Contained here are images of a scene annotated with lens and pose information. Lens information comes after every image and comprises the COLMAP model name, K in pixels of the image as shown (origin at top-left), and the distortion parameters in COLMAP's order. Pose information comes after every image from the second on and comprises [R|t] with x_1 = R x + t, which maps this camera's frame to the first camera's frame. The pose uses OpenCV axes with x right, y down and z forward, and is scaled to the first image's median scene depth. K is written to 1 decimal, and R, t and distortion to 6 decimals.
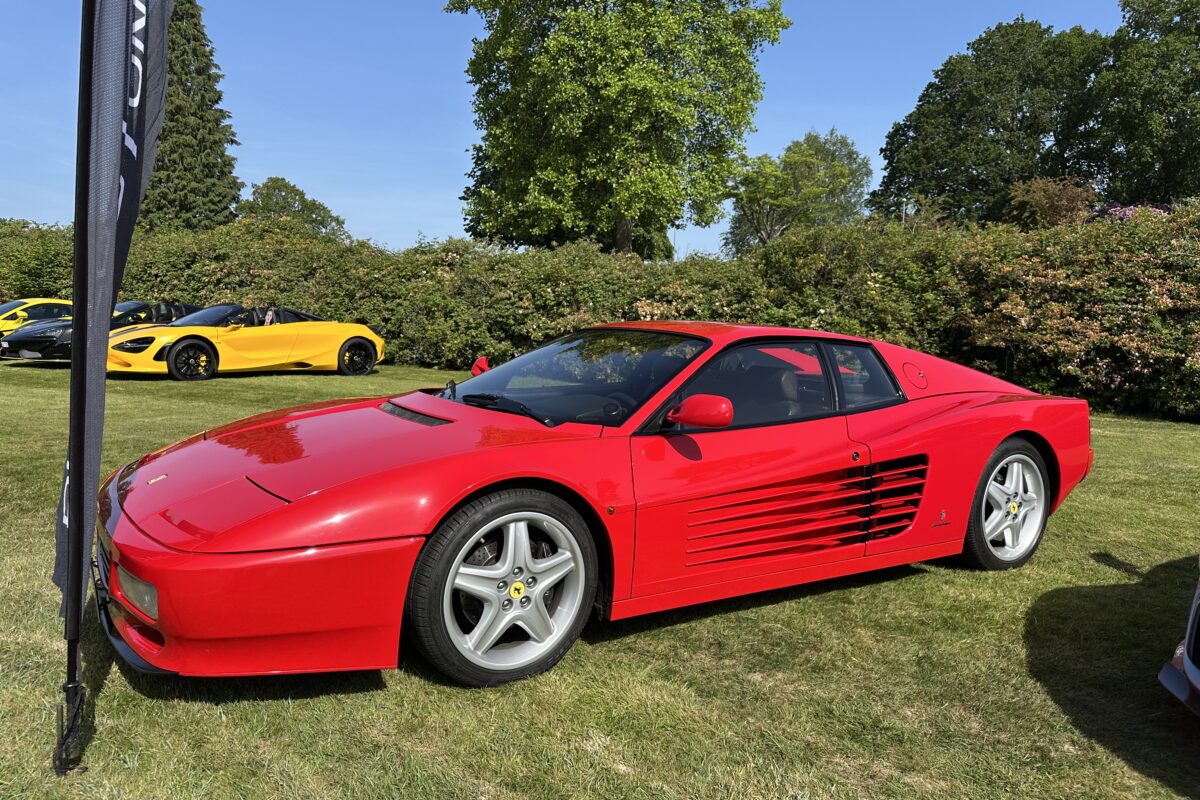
lens RADIAL K [[846.0, 0, 604.9], [0, 846.0, 434.3], [0, 0, 1]] dist [0.060669, -0.077774]
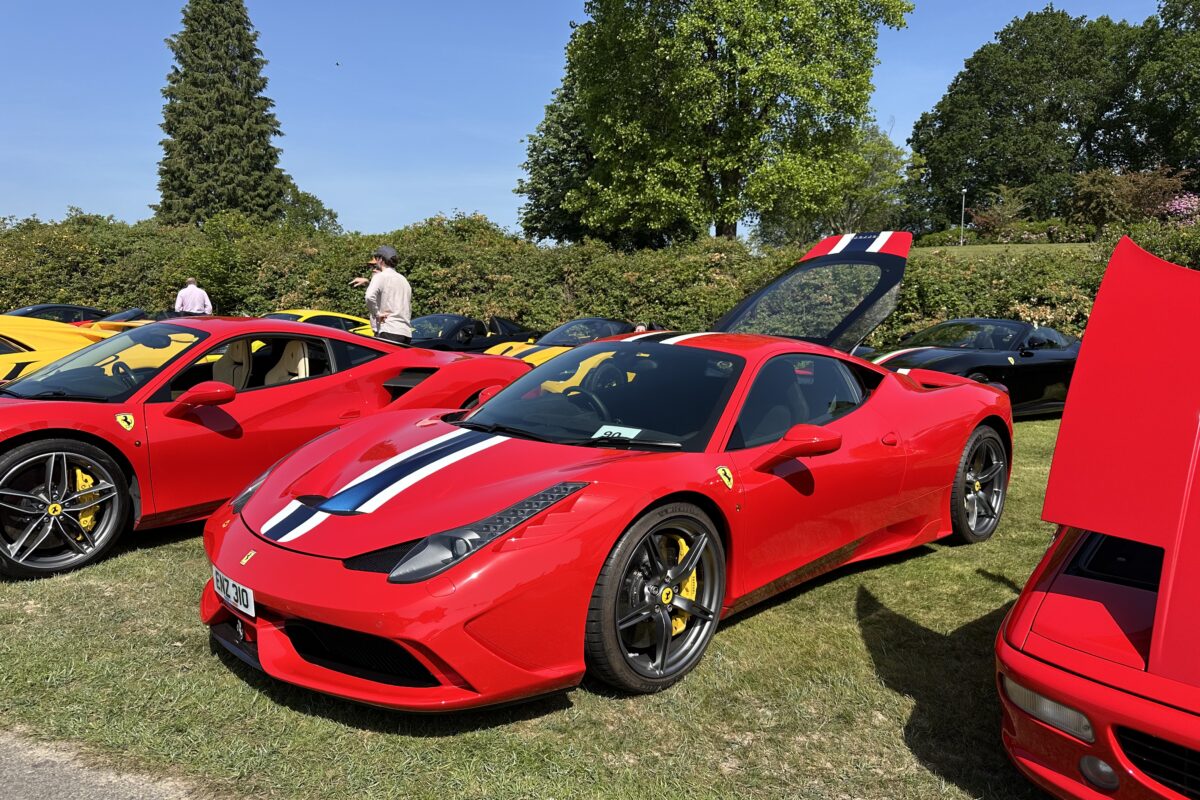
lens RADIAL K [[852.8, 0, 594.4], [0, 852.8, 418.9], [0, 0, 1]] dist [0.043312, -0.046442]
pose [[0.998544, -0.017154, 0.051136, -0.150141], [0.017594, 0.999812, -0.008177, -0.013936], [-0.050987, 0.009065, 0.998658, 0.045316]]
